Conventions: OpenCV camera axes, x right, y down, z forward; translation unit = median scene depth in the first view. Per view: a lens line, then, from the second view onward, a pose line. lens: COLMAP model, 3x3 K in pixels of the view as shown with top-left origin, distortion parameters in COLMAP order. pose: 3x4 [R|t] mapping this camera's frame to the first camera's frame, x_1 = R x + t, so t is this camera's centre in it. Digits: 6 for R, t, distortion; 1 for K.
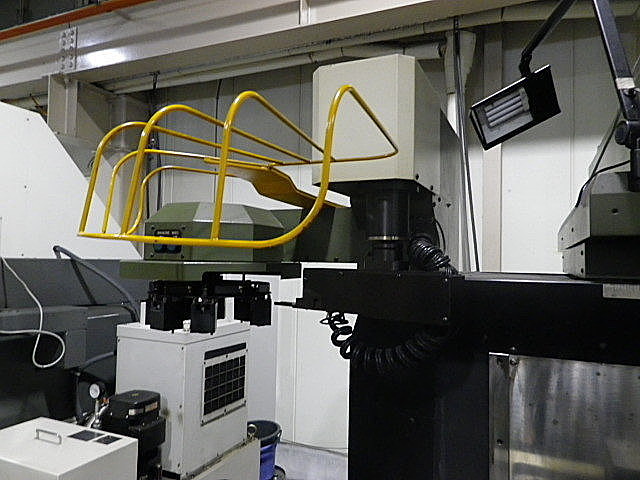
lens RADIAL K [[476.1, 0, 320.0], [0, 476.1, 240.0], [0, 0, 1]] dist [0.001703, 0.007930]
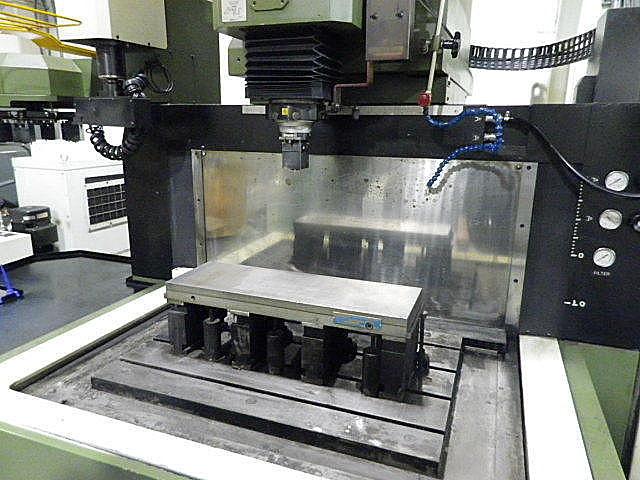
lens RADIAL K [[476.1, 0, 320.0], [0, 476.1, 240.0], [0, 0, 1]] dist [0.001703, 0.007930]
pose [[0.997998, -0.019608, 0.060125, 0.315496], [0.001758, 0.958953, 0.283559, 0.030111], [-0.063217, -0.282886, 0.957068, -0.330238]]
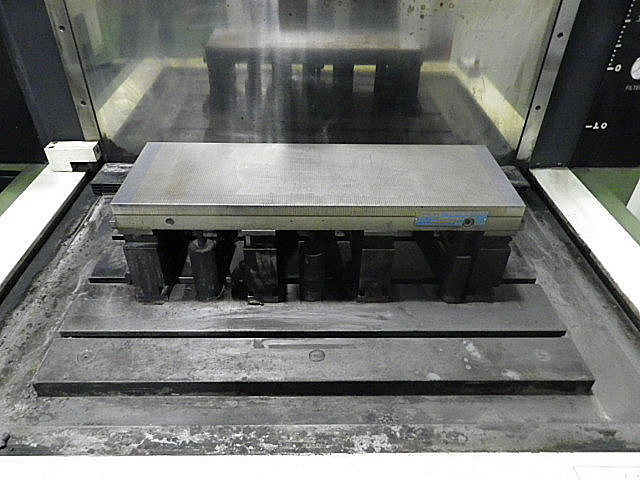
lens RADIAL K [[476.1, 0, 320.0], [0, 476.1, 240.0], [0, 0, 1]] dist [0.001703, 0.007930]
pose [[0.906779, -0.254945, 0.335789, 0.185388], [-0.019058, 0.770852, 0.636729, 0.046986], [-0.421175, -0.583772, 0.694134, -0.101591]]
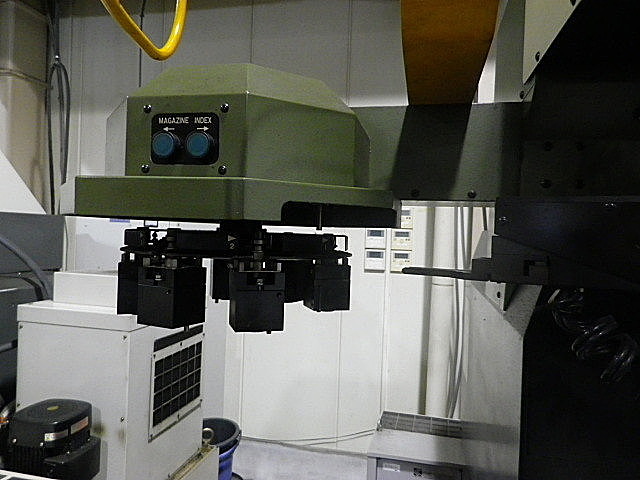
lens RADIAL K [[476.1, 0, 320.0], [0, 476.1, 240.0], [0, 0, 1]] dist [0.001703, 0.007930]
pose [[0.979925, 0.012490, 0.198973, -0.141069], [-0.024568, 0.997994, 0.058352, 0.035705], [-0.197845, -0.062069, 0.978266, 0.256611]]
